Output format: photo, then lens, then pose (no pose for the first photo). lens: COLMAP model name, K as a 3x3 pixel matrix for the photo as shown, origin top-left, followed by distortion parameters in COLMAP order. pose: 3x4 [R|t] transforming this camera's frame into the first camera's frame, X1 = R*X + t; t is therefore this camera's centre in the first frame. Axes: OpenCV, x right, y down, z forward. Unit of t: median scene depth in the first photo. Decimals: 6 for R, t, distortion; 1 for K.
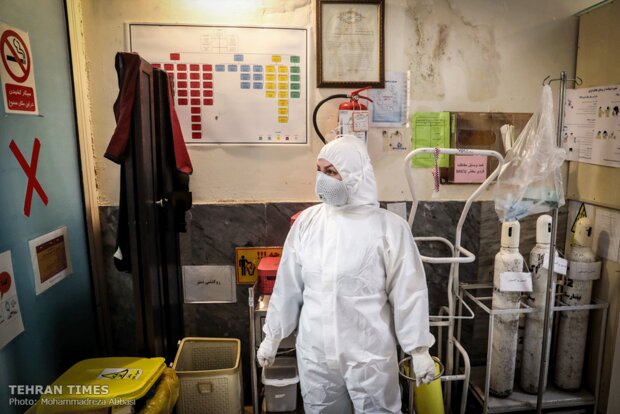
lens RADIAL K [[441.2, 0, 310.3], [0, 441.2, 207.0], [0, 0, 1]] dist [0.031476, -0.012527]
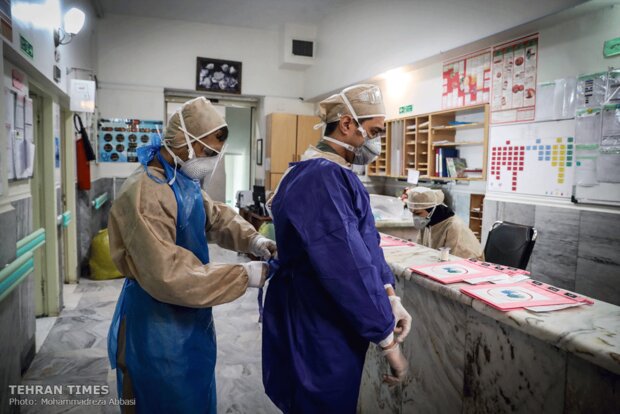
lens RADIAL K [[441.2, 0, 308.2], [0, 441.2, 207.9], [0, 0, 1]] dist [0.031476, -0.012527]
pose [[0.270667, 0.099644, -0.957502, 1.128246], [-0.168953, 0.984108, 0.054653, -0.055230], [0.947731, 0.146980, 0.283201, -0.171162]]
